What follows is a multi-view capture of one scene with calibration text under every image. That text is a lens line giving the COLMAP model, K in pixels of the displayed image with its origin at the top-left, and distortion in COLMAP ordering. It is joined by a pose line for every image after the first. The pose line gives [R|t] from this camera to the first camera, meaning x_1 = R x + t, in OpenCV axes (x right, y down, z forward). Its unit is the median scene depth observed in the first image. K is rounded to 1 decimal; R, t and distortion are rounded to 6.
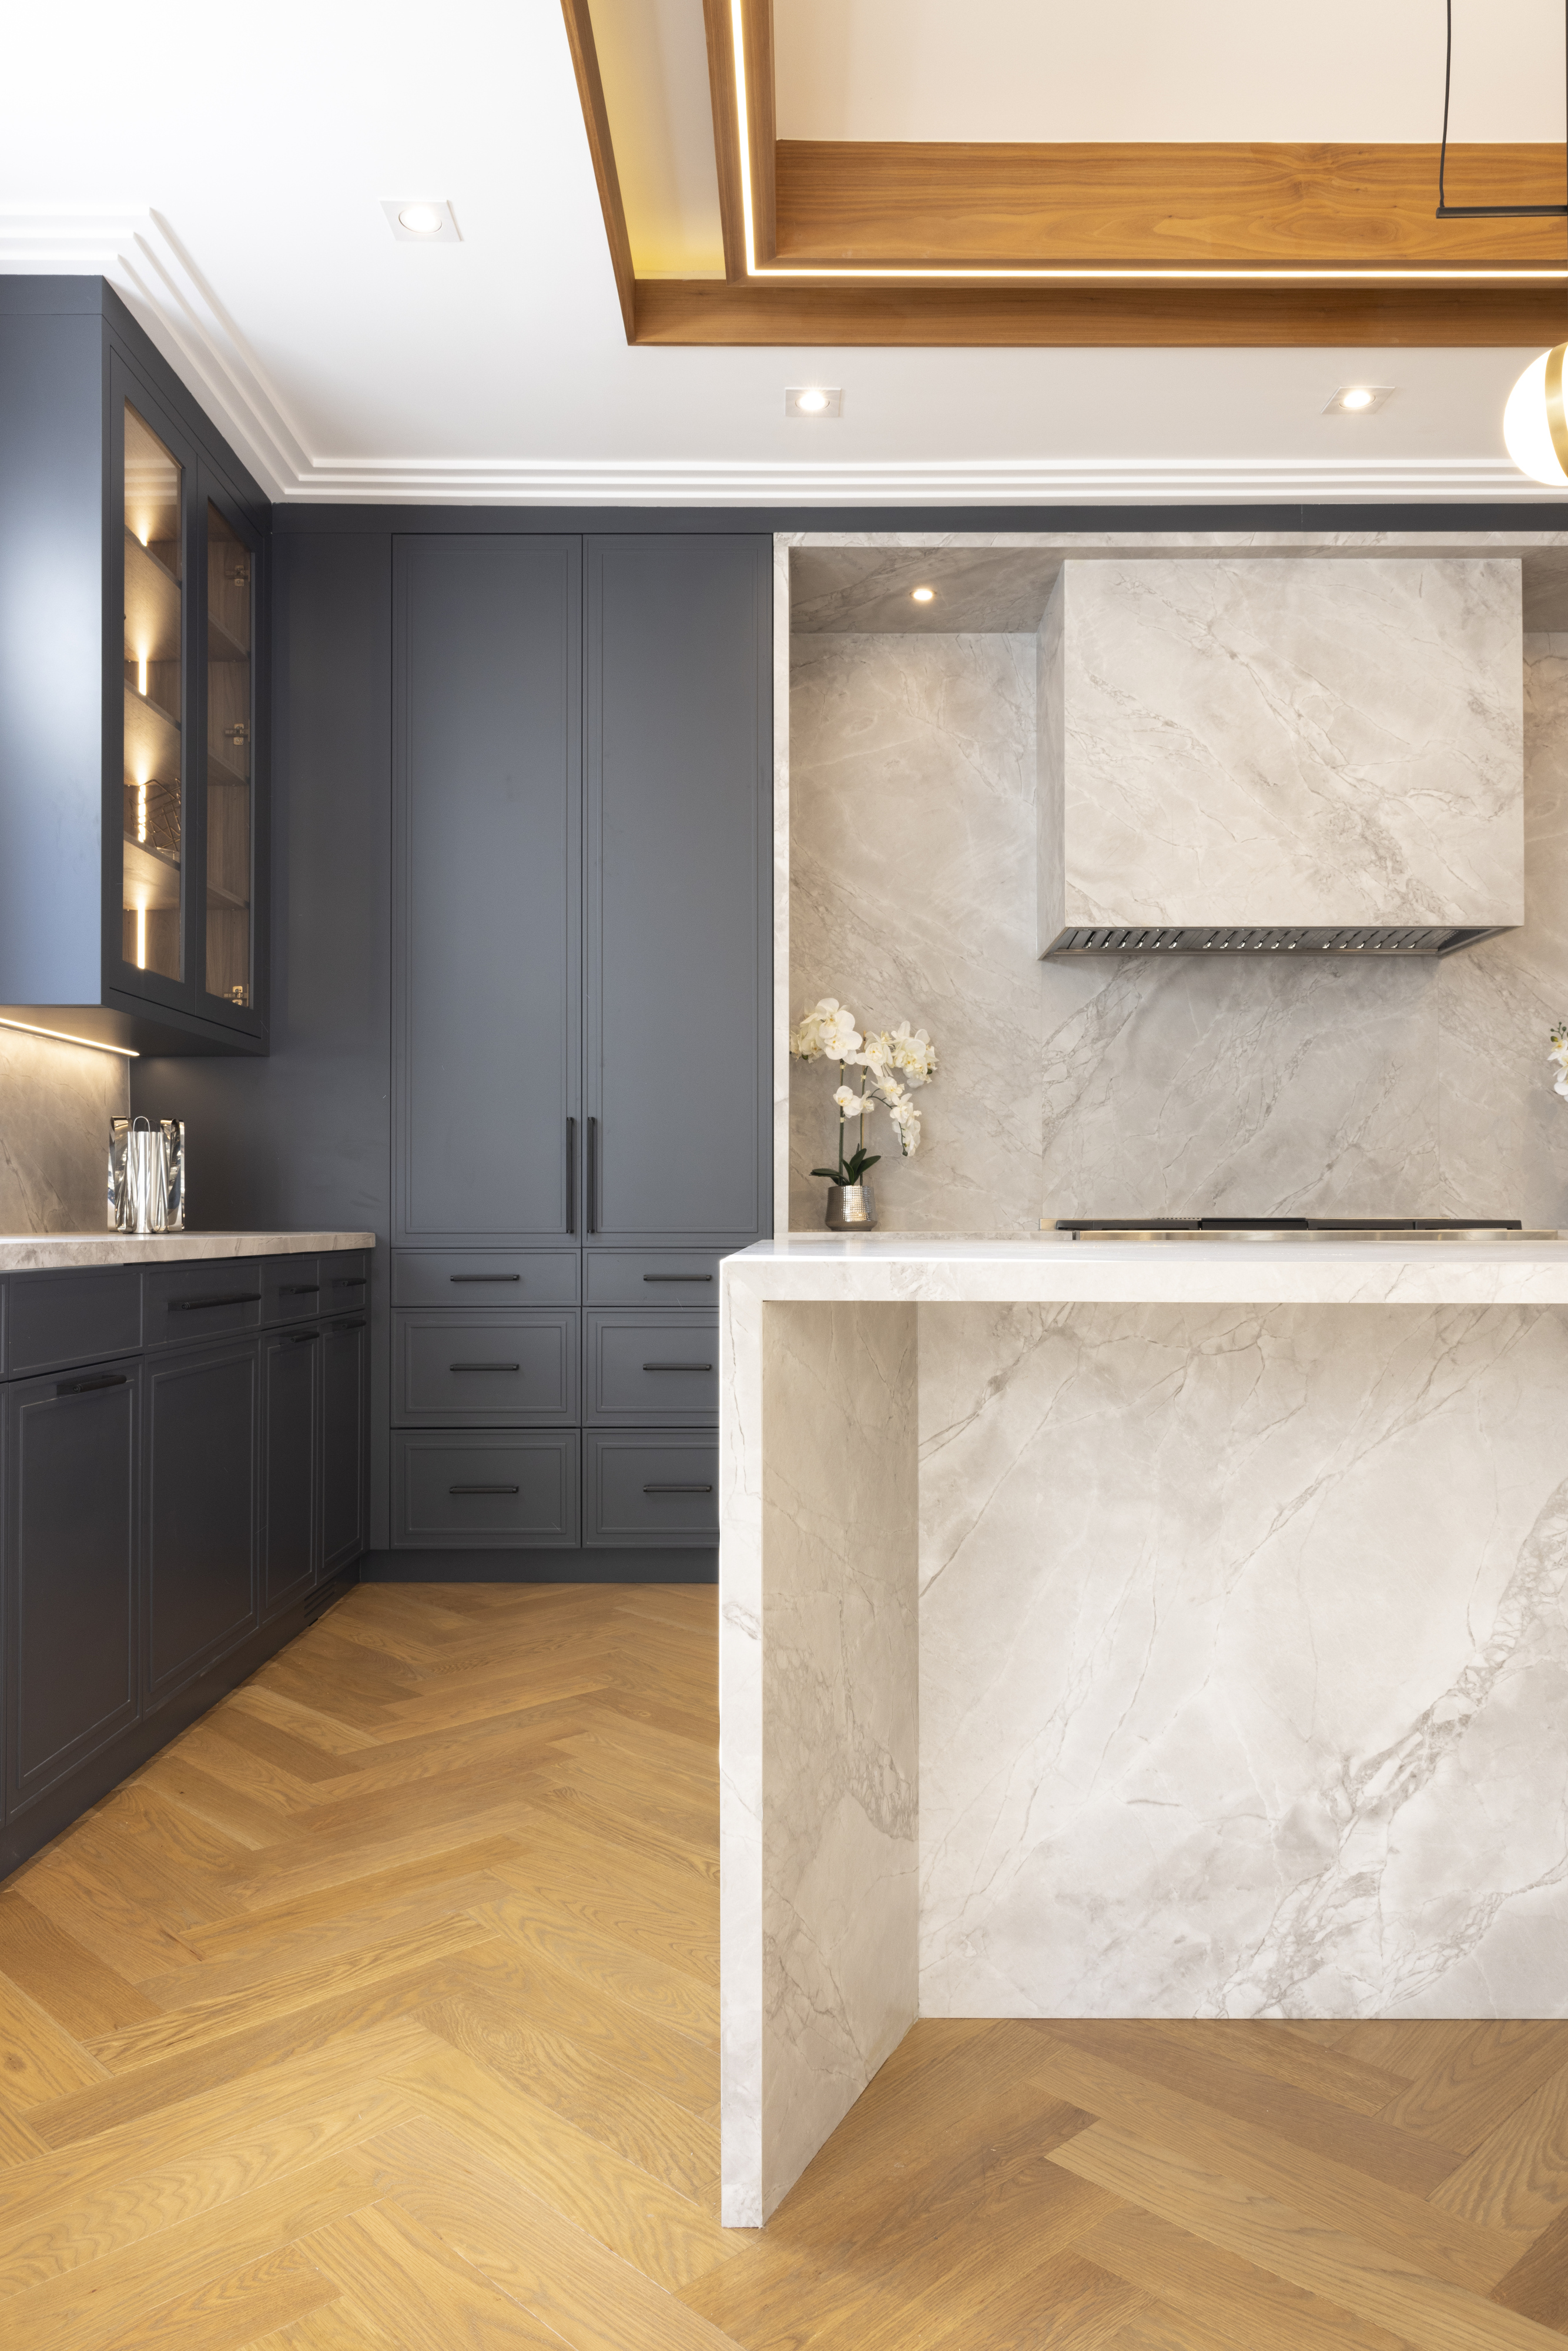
lens RADIAL K [[1637.9, 0, 798.2], [0, 1637.9, 1211.6], [0, 0, 1]] dist [0.001211, 0.003603]
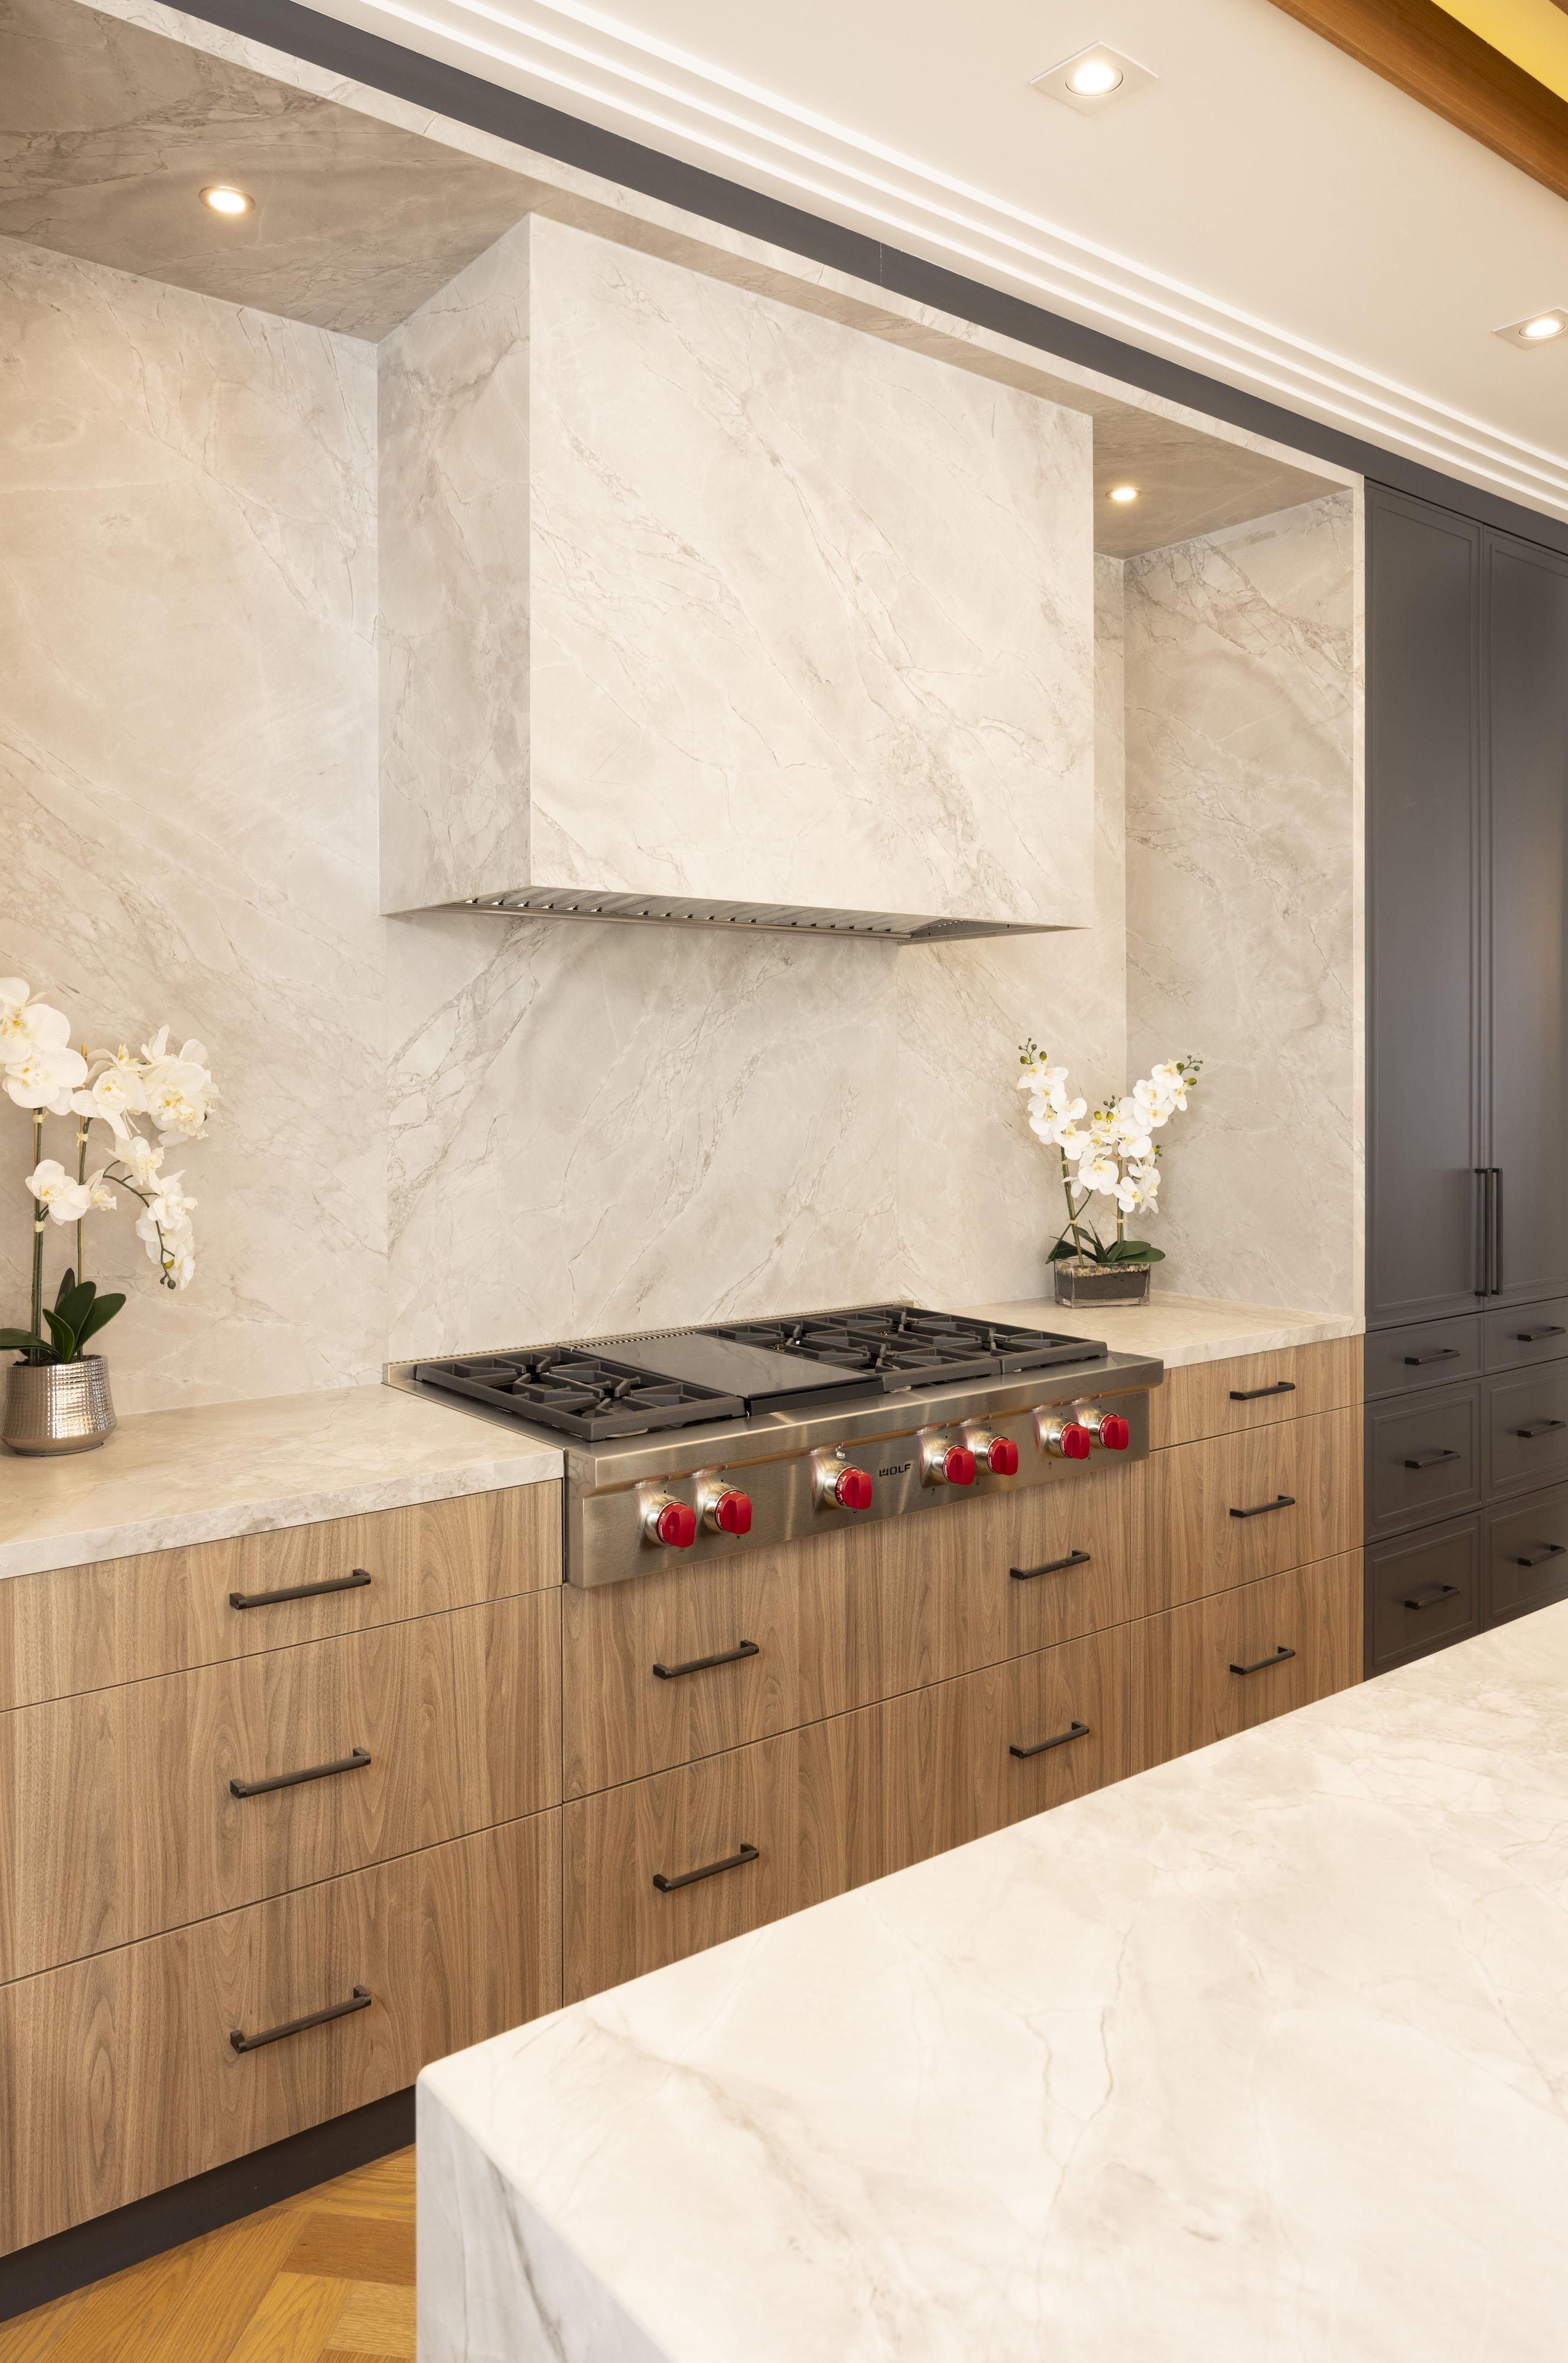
lens RADIAL K [[1635.7, 0, 794.7], [0, 1635.7, 1078.4], [0, 0, 1]] dist [0.004603, 0.006042]
pose [[0.790021, -0.002582, 0.613075, -0.093844], [-0.003136, 0.999961, 0.008251, -0.103757], [-0.613072, -0.008441, 0.789982, 0.466000]]
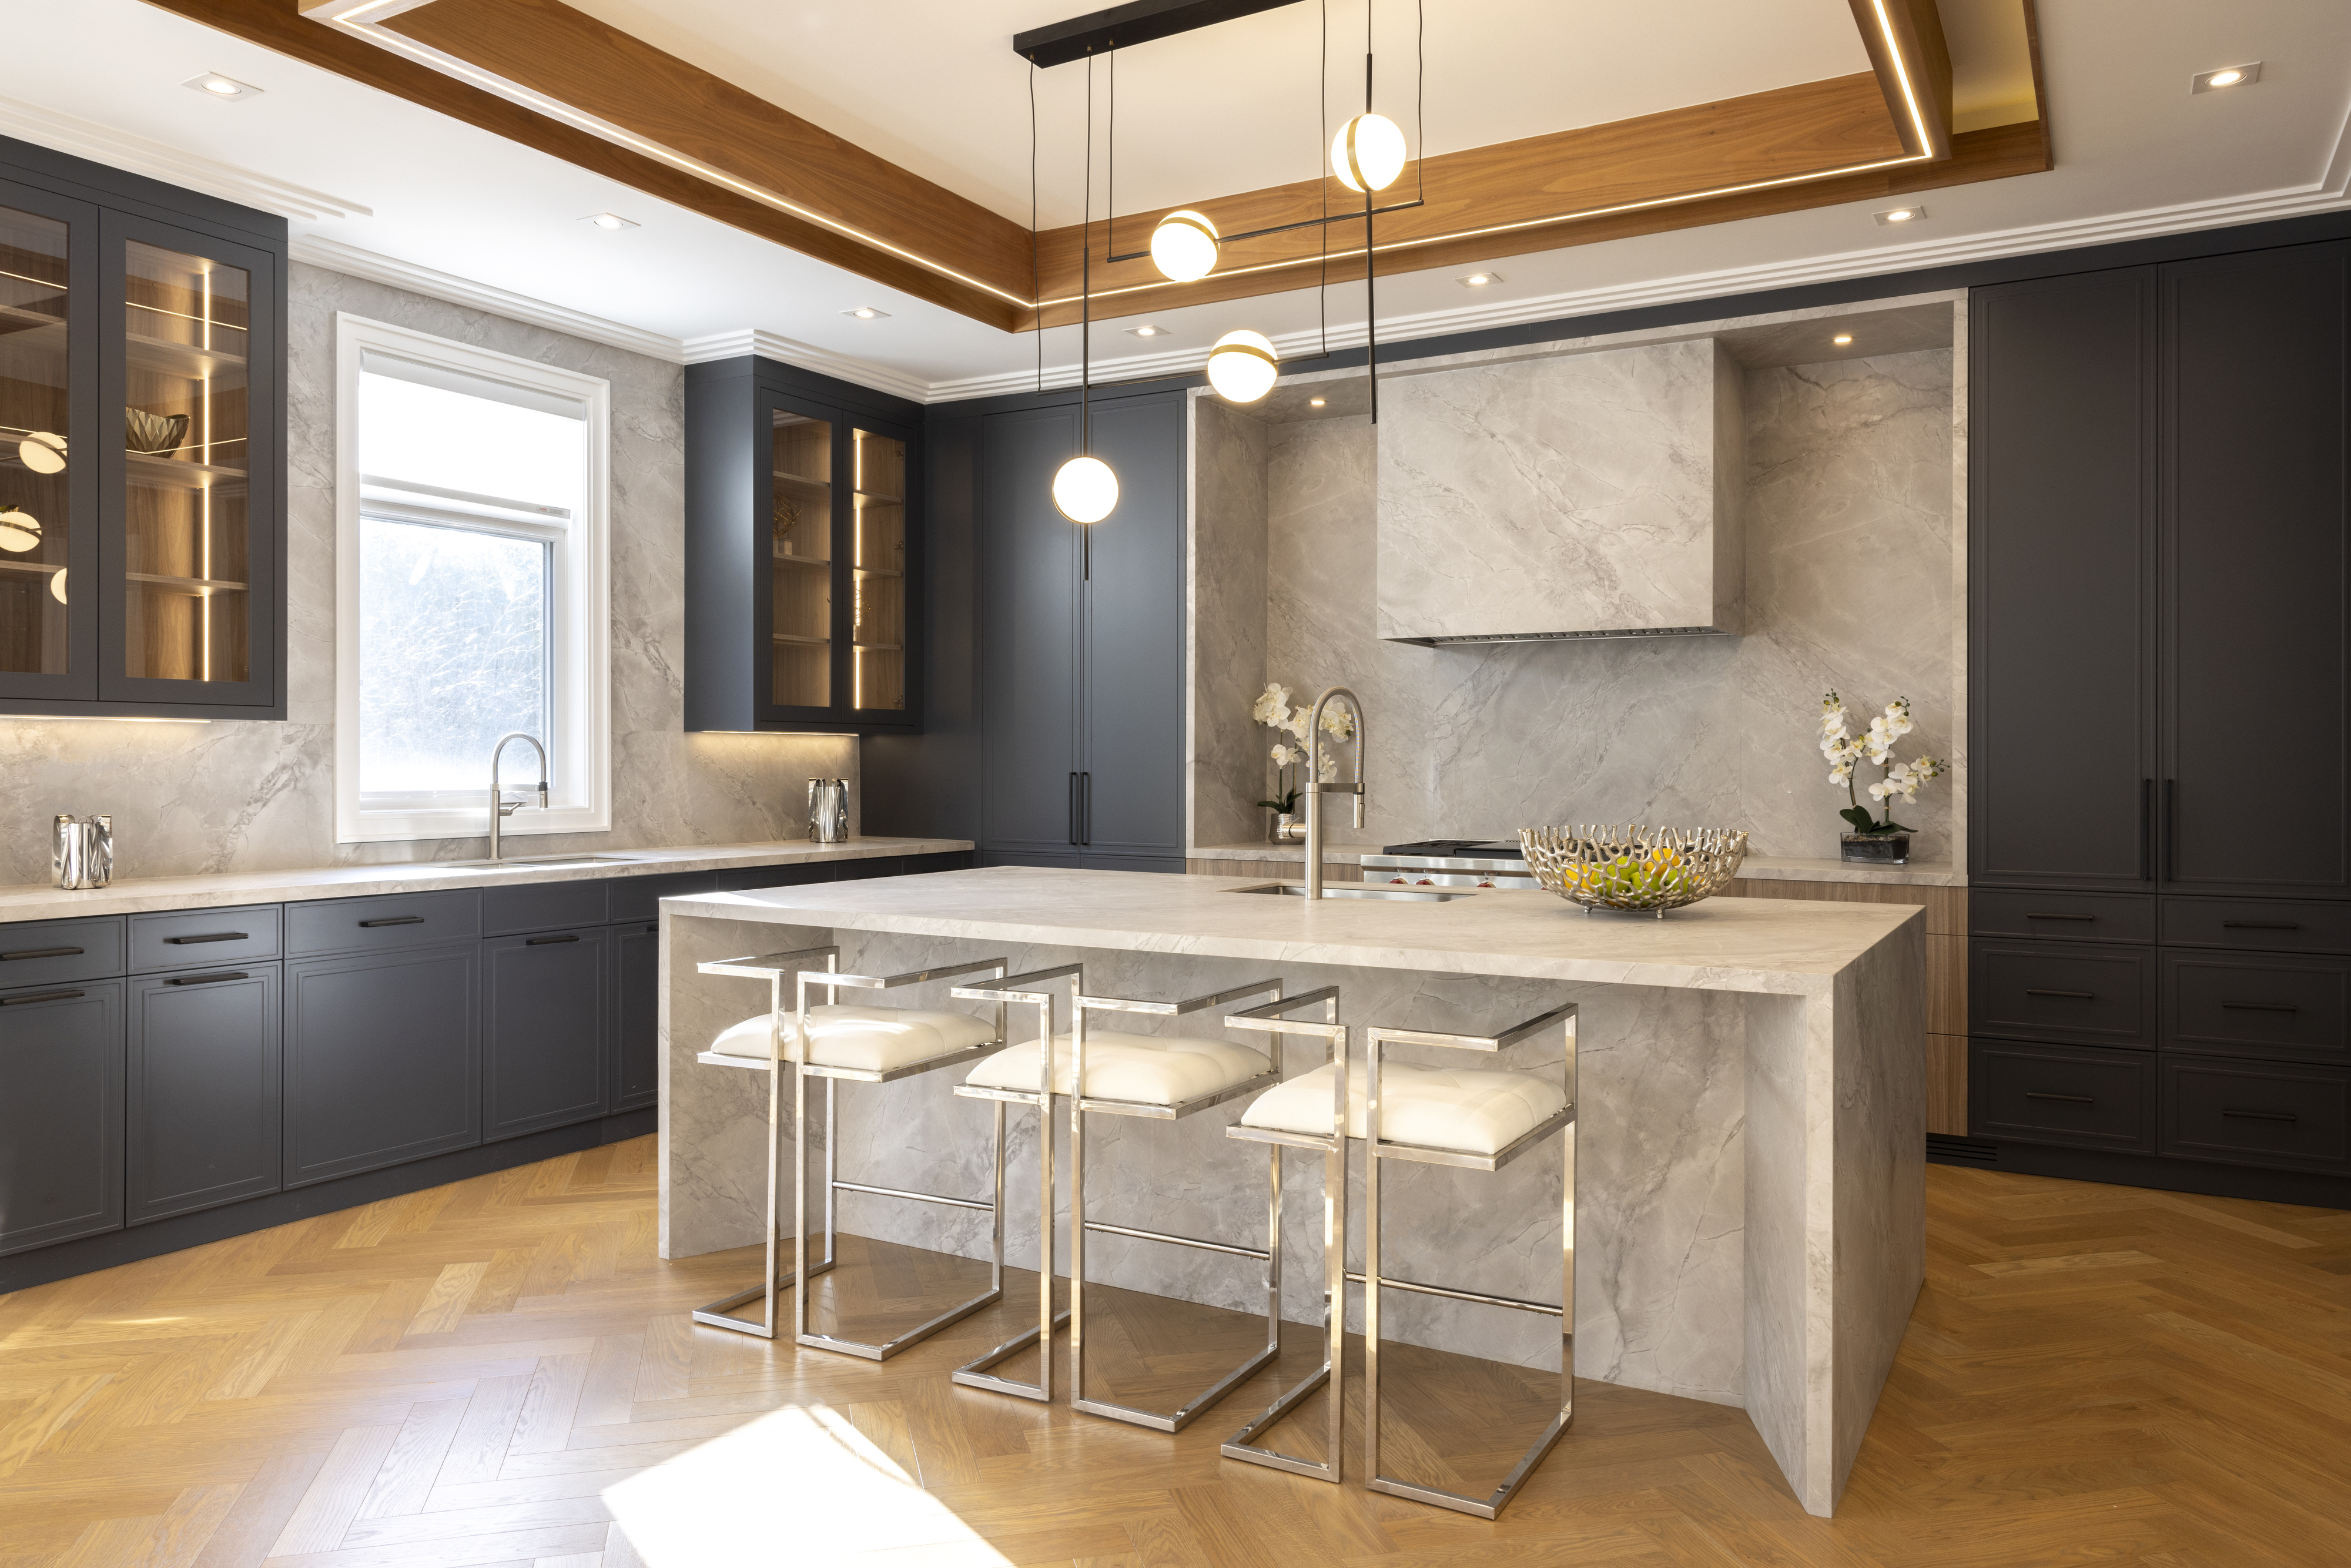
lens RADIAL K [[1627.3, 0, 1175.5], [0, 1627.3, 784.0], [0, 0, 1]] dist [0.004603, 0.006042]
pose [[0.866366, 0.012093, -0.499264, 0.653024], [-0.002259, 0.999791, 0.020297, -0.069326], [0.499405, -0.016456, 0.866212, -0.284460]]
